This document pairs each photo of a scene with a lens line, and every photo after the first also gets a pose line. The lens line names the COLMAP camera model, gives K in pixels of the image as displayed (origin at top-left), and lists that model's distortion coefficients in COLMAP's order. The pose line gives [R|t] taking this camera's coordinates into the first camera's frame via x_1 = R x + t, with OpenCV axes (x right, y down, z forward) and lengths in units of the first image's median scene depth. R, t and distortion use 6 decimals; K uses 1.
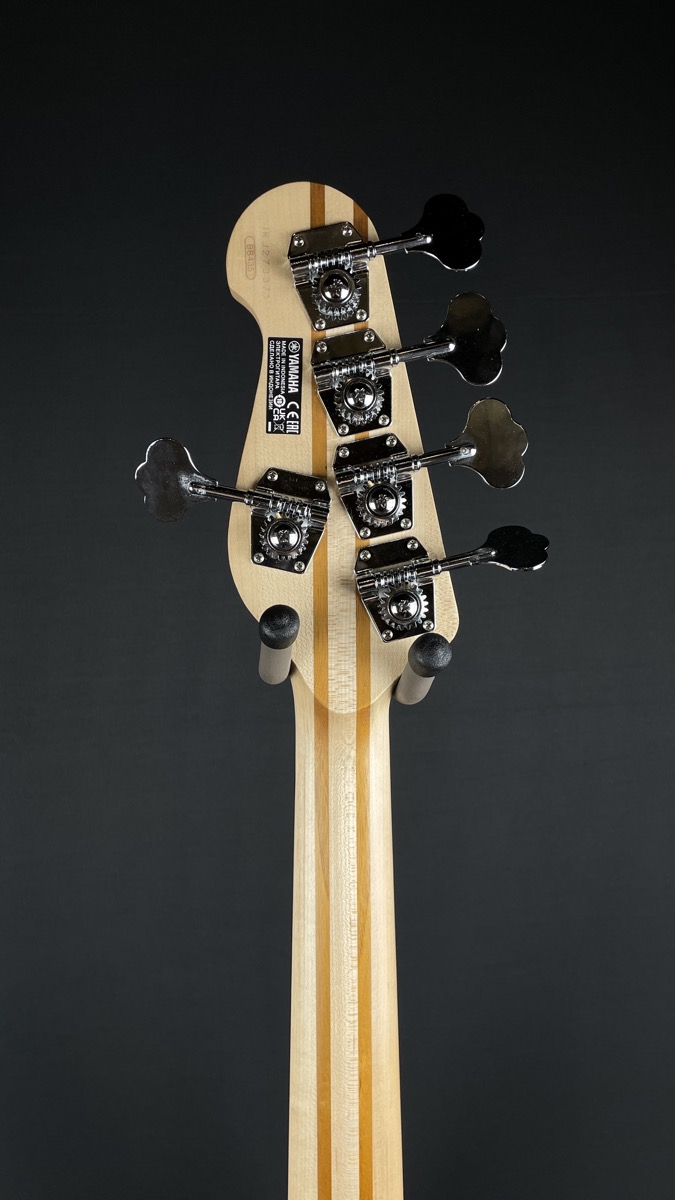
lens RADIAL K [[951.4, 0, 340.3], [0, 951.4, 604.0], [0, 0, 1]] dist [0.036056, -0.033234]
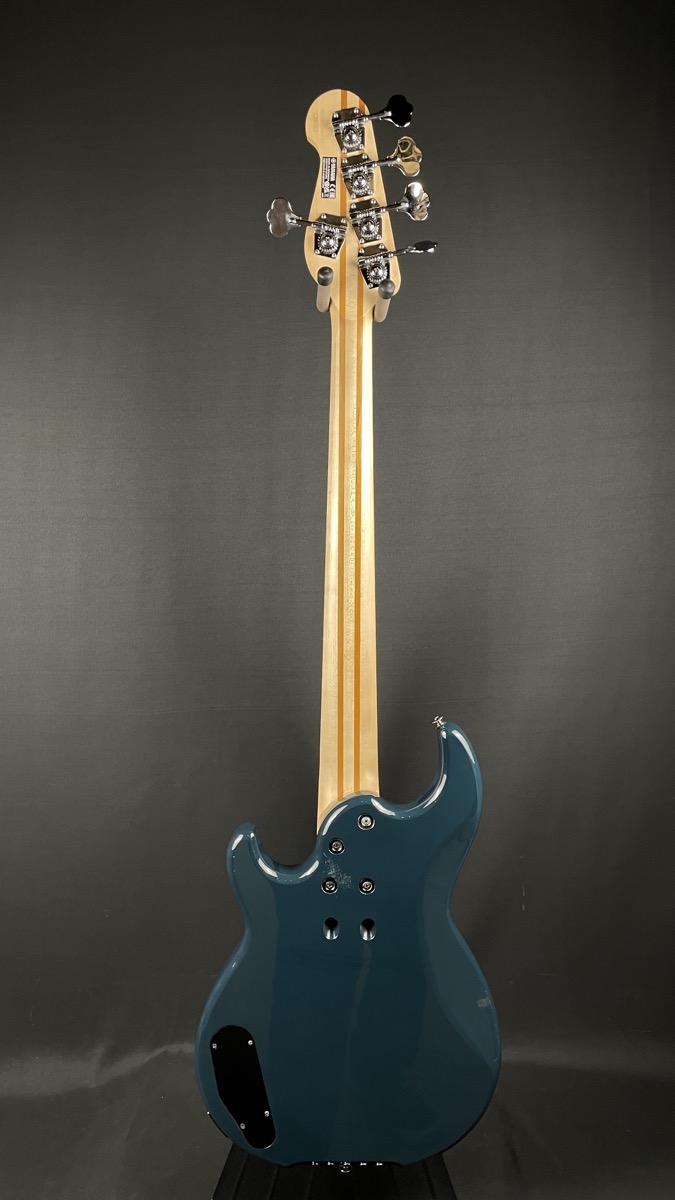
lens RADIAL K [[951.4, 0, 333.6], [0, 951.4, 592.5], [0, 0, 1]] dist [0.036056, -0.033234]
pose [[0.998742, 0.017764, -0.046899, 0.084077], [-0.015192, 0.998390, 0.054646, 0.679147], [0.047794, -0.053865, 0.997404, -1.449211]]
